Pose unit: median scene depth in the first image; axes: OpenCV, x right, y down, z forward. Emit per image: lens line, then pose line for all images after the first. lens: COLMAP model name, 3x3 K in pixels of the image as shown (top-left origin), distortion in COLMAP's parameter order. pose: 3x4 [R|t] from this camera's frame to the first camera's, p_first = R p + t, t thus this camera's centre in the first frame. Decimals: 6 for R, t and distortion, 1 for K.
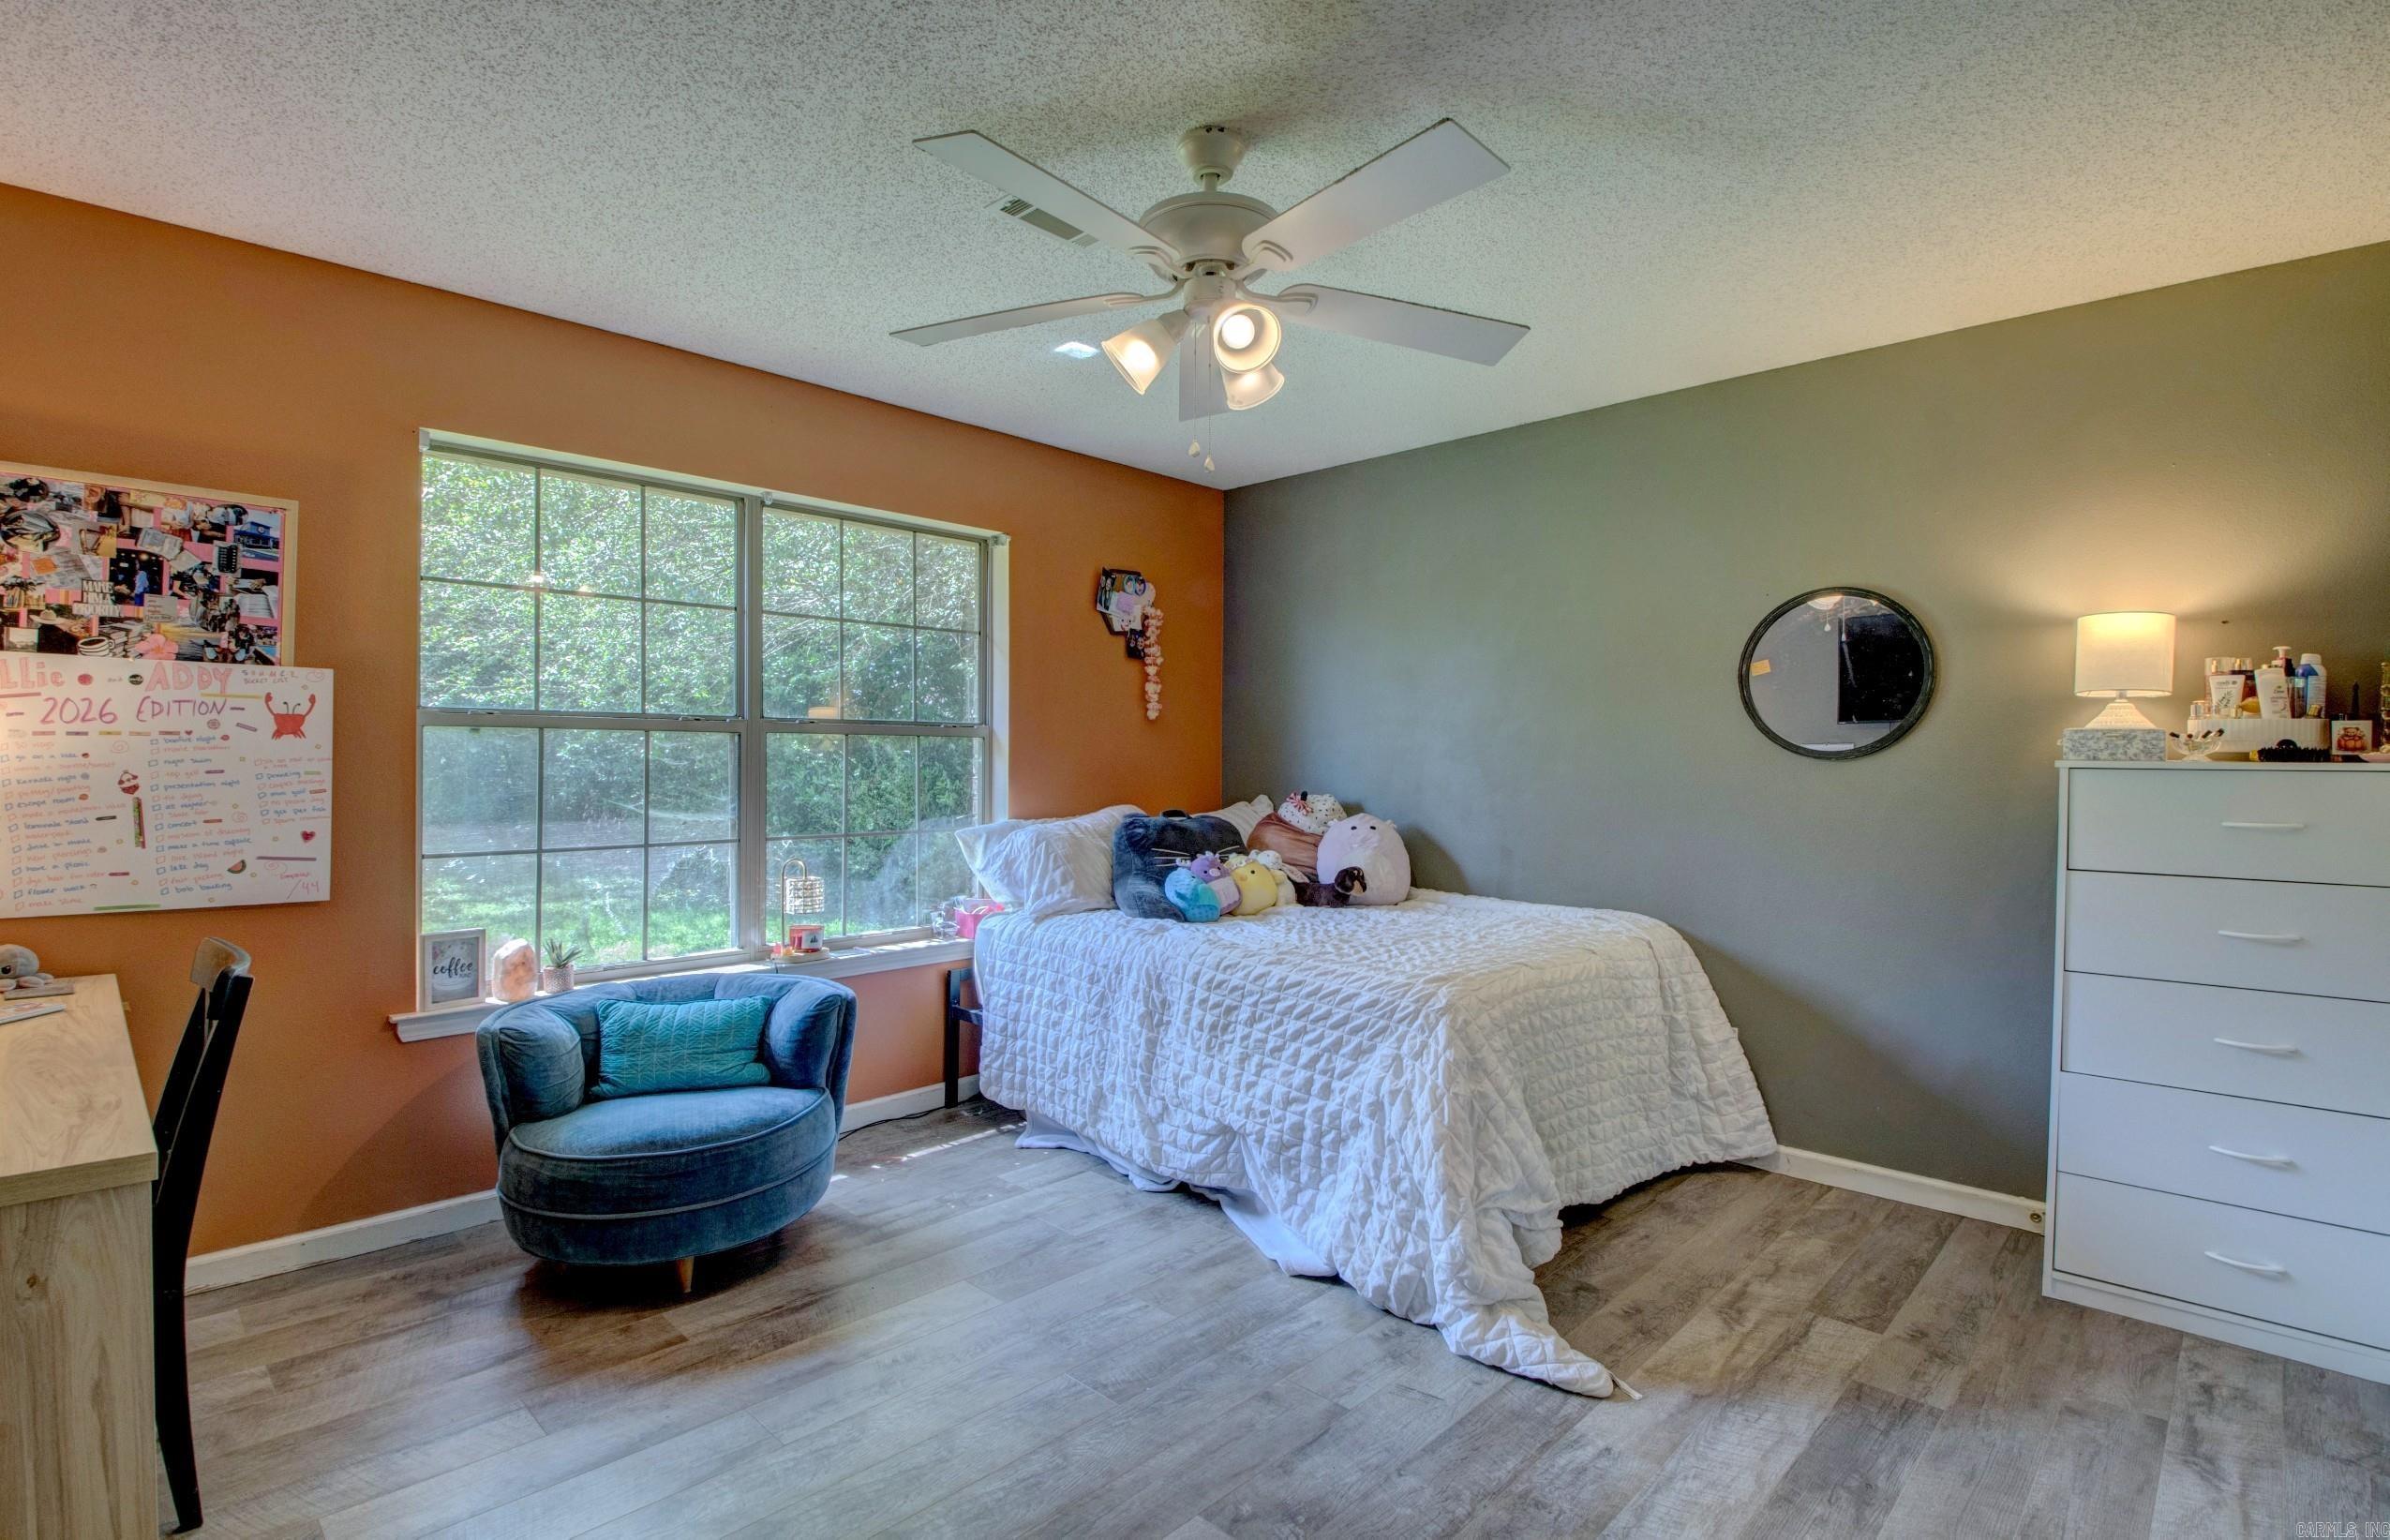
lens RADIAL K [[1126.0, 0, 1179.7], [0, 1126.0, 764.0], [0, 0, 1]] dist [-0.001087, -0.011473]
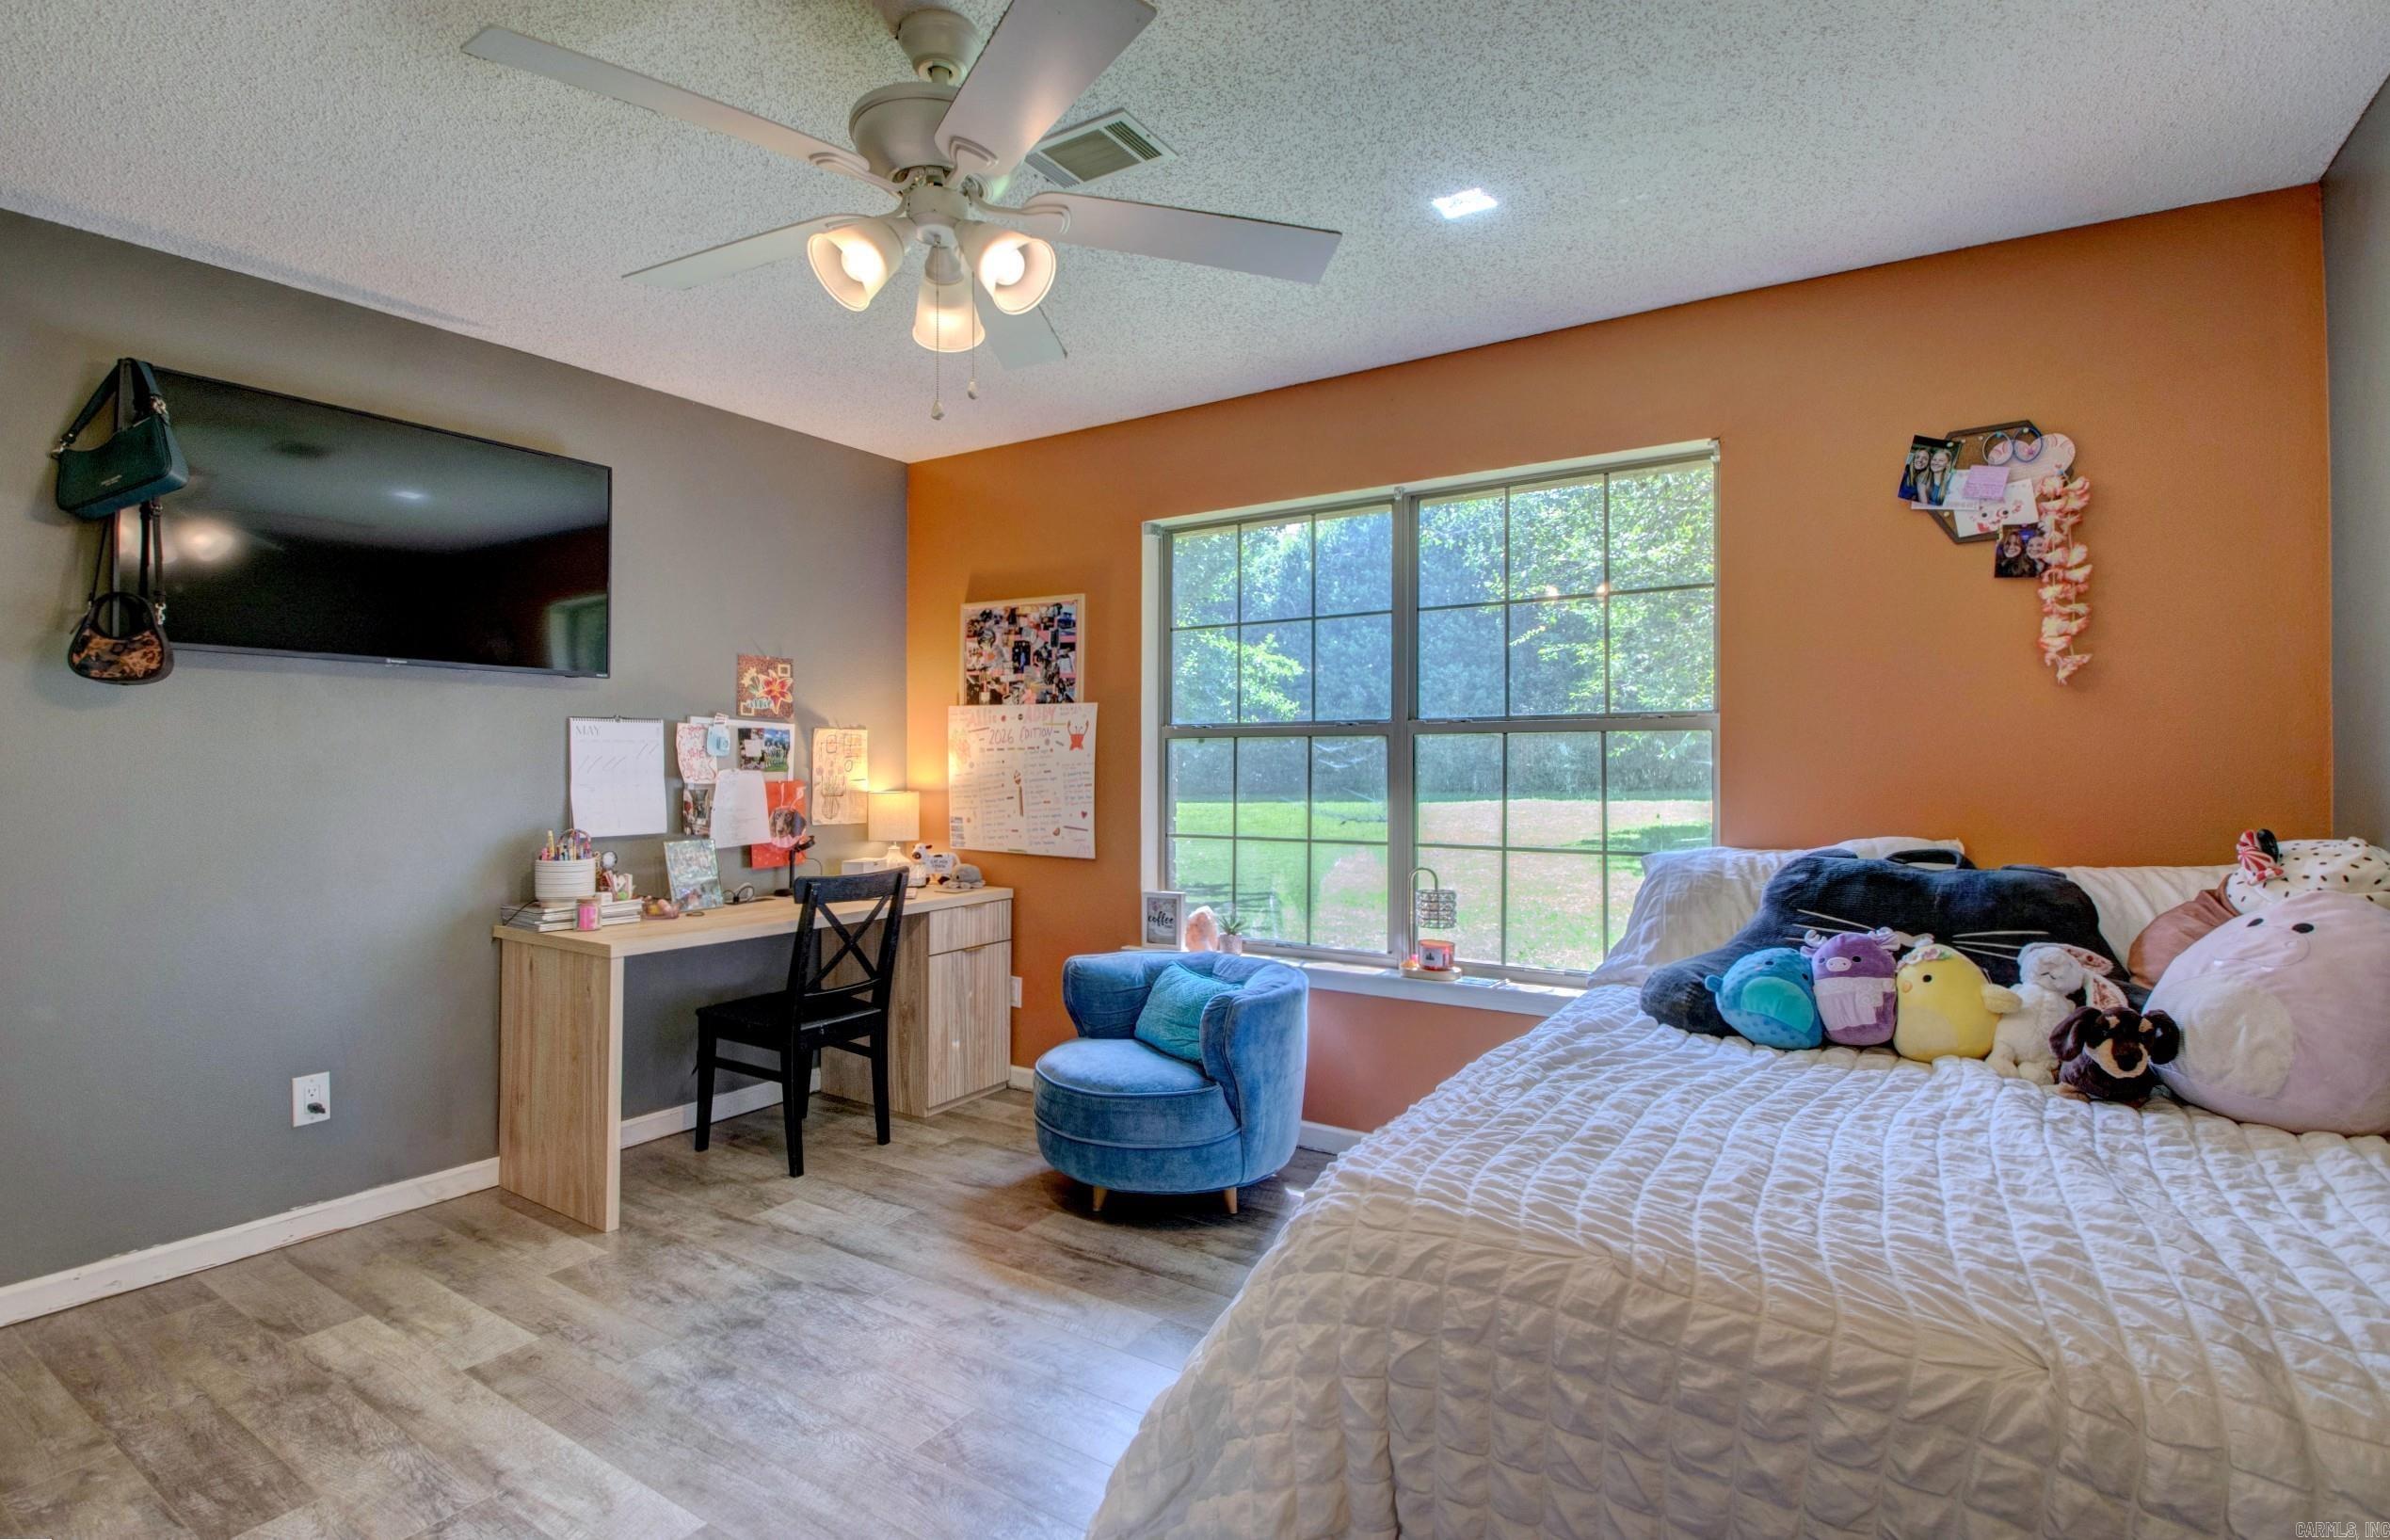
lens RADIAL K [[1152.7, 0, 1209.2], [0, 1152.7, 761.5], [0, 0, 1]] dist [0.021586, -0.033628]
pose [[0.189118, -0.003933, -0.981946, 0.773688], [-0.000021, 0.999992, -0.004009, -0.000891], [0.981954, 0.000778, 0.189117, 0.869798]]
